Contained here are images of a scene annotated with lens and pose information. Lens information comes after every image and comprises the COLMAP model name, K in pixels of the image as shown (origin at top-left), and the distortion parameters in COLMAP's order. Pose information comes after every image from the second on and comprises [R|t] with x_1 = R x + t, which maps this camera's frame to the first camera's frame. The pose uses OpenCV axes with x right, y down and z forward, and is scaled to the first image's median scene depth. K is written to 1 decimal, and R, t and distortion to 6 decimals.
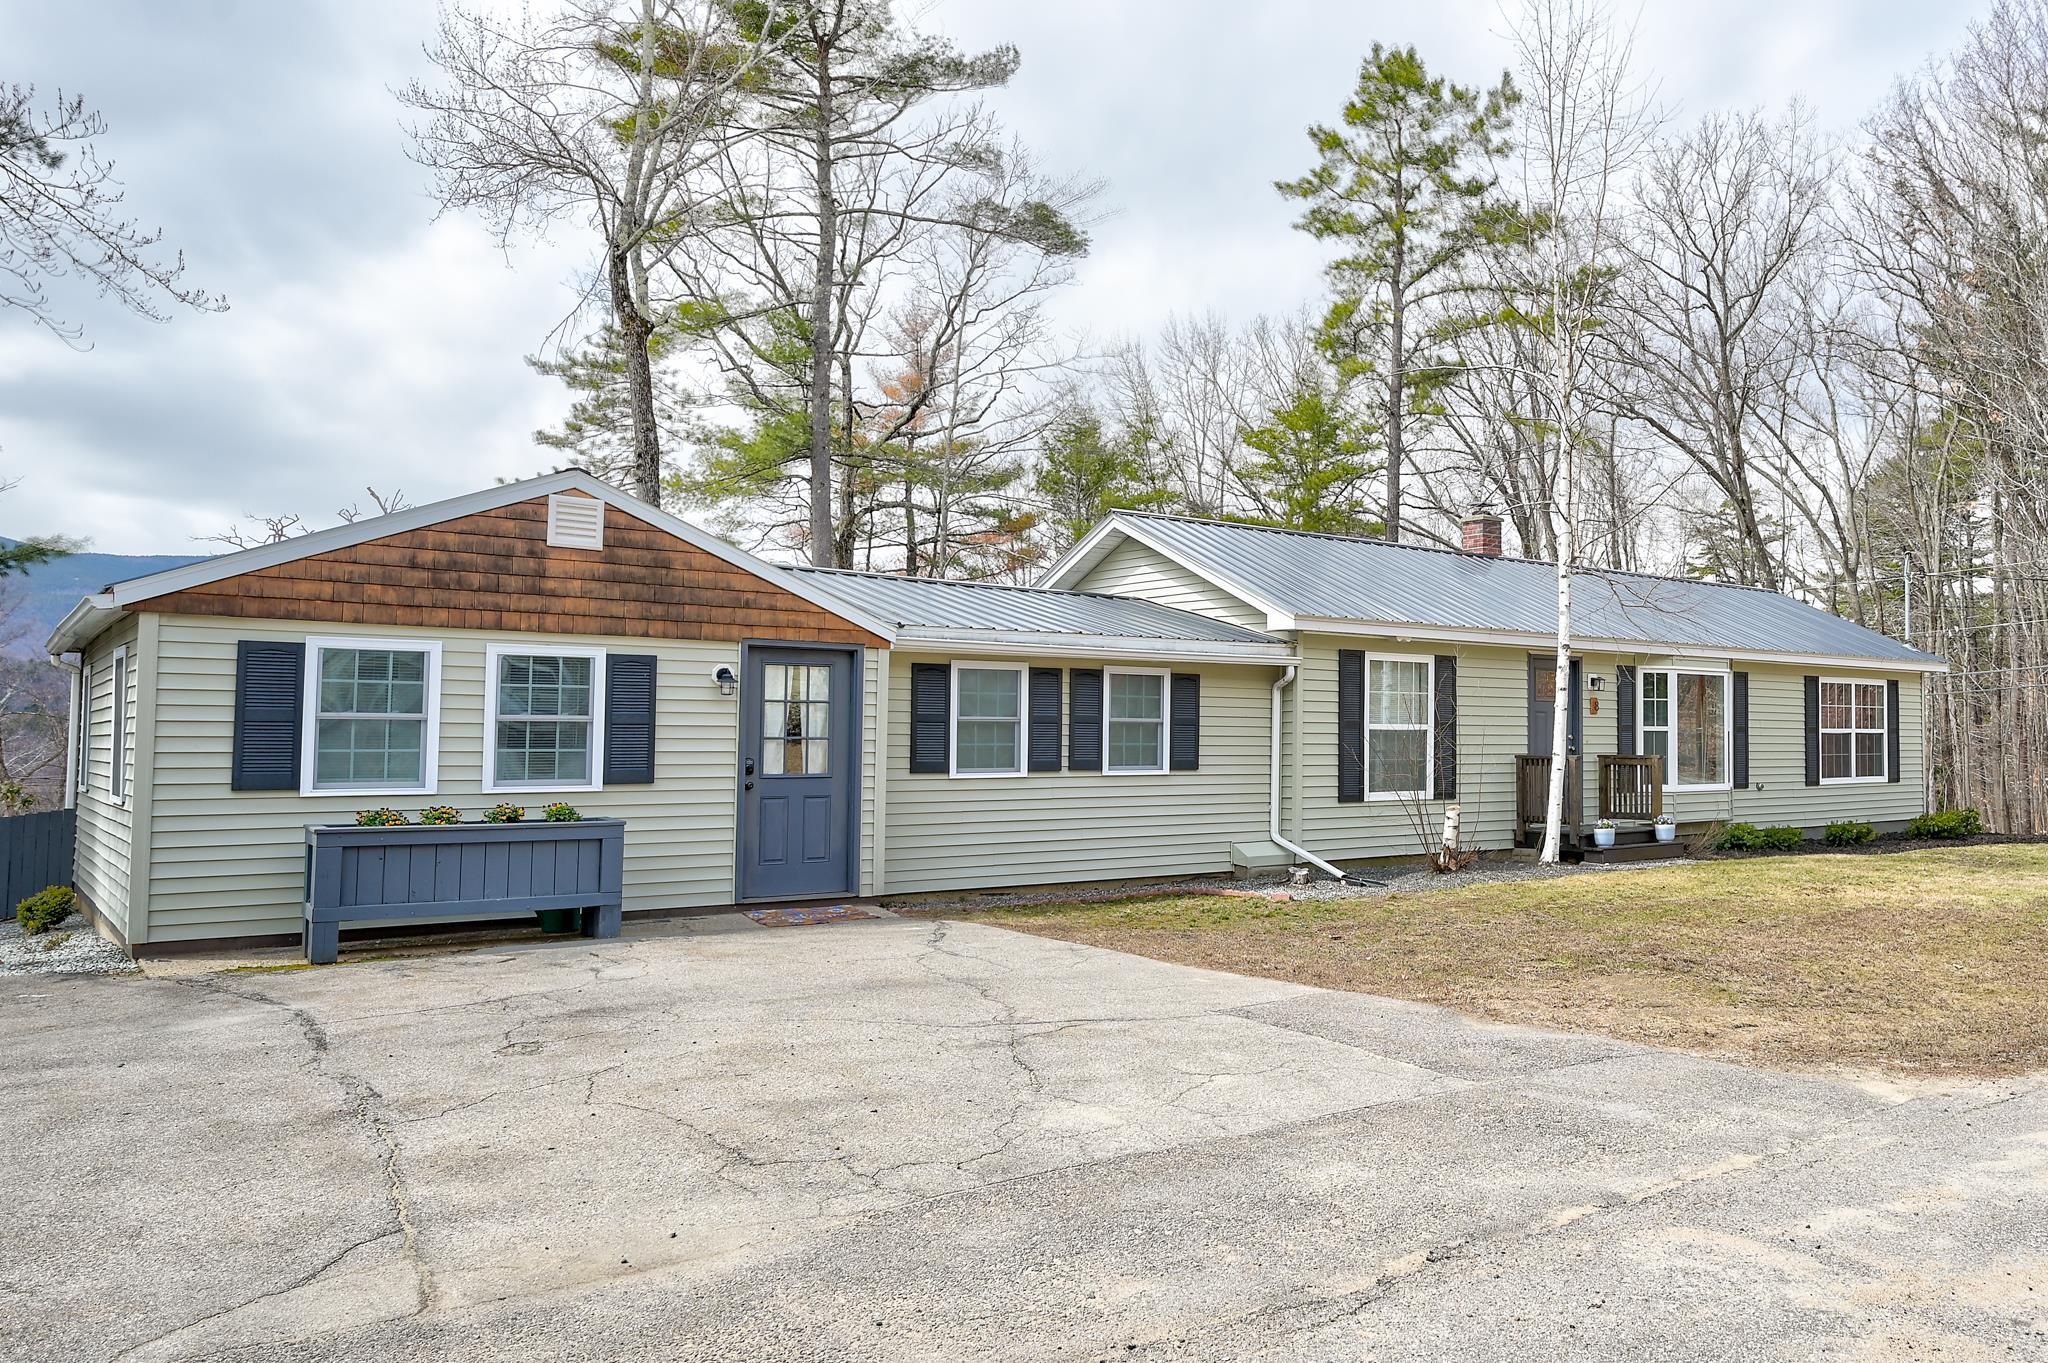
lens RADIAL K [[1177.1, 0, 1024.0], [0, 1177.1, 681.5], [0, 0, 1]] dist [-0.003699, -0.000981]
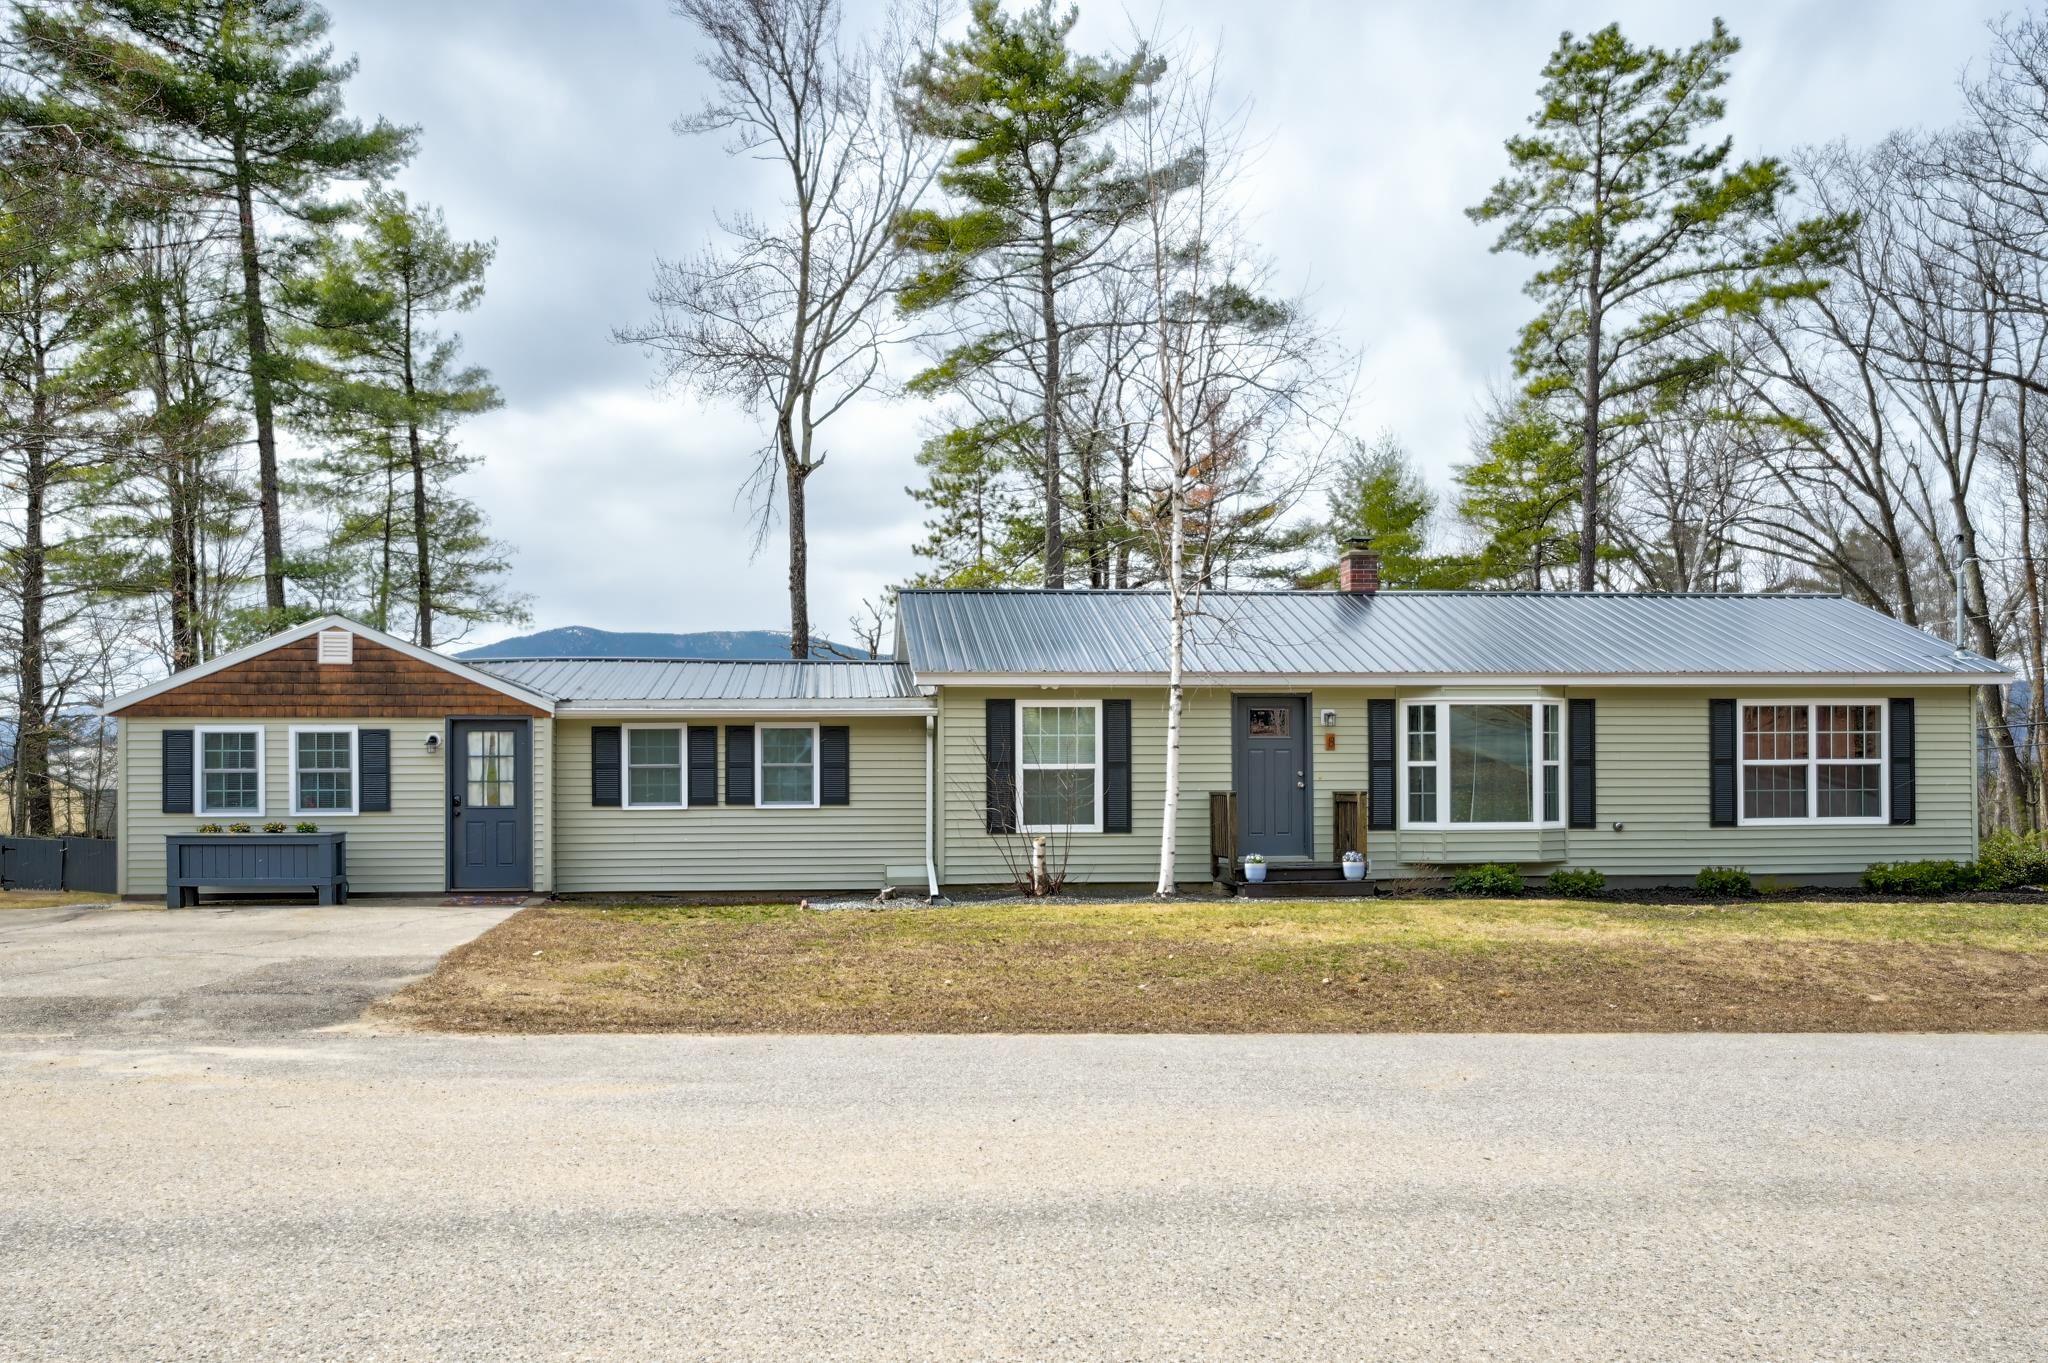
lens RADIAL K [[1046.0, 0, 1018.4], [0, 1046.0, 764.6], [0, 0, 1]] dist [-0.004348, -0.001446]
pose [[0.885434, -0.016489, -0.464472, 0.802131], [0.030845, 0.999252, 0.023328, 0.013764], [0.463740, -0.034982, 0.885281, 0.124491]]
